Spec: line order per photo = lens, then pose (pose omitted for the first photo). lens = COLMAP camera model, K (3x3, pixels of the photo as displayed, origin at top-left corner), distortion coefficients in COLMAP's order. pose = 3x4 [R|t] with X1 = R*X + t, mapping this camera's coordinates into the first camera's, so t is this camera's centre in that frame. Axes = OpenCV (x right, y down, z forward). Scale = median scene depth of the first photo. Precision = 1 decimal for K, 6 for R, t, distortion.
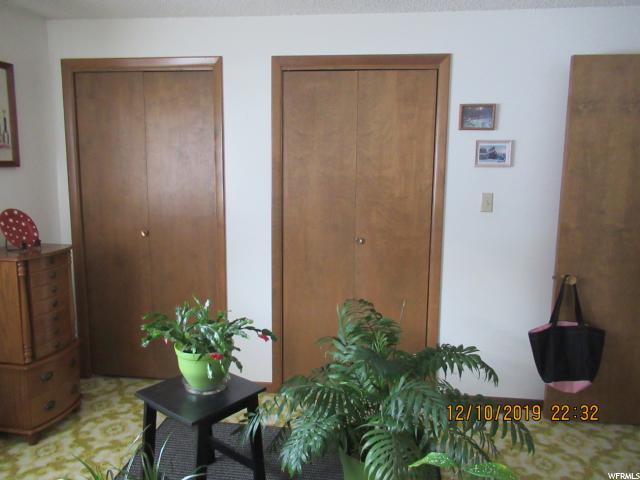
lens RADIAL K [[473.7, 0, 320.0], [0, 473.7, 240.0], [0, 0, 1]] dist [-0.002836, -0.000151]
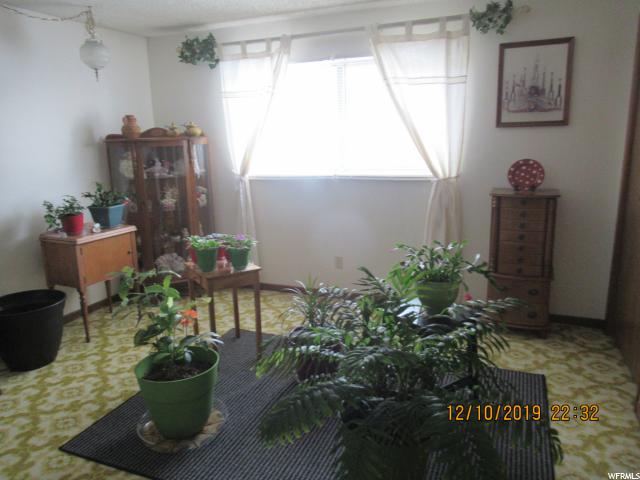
lens RADIAL K [[473.7, 0, 320.0], [0, 473.7, 240.0], [0, 0, 1]] dist [-0.002836, -0.000151]
pose [[-0.281631, 0.196070, -0.939277, 0.736170], [-0.115811, 0.964798, 0.236122, -0.088222], [0.952508, 0.175278, -0.249009, 0.783633]]
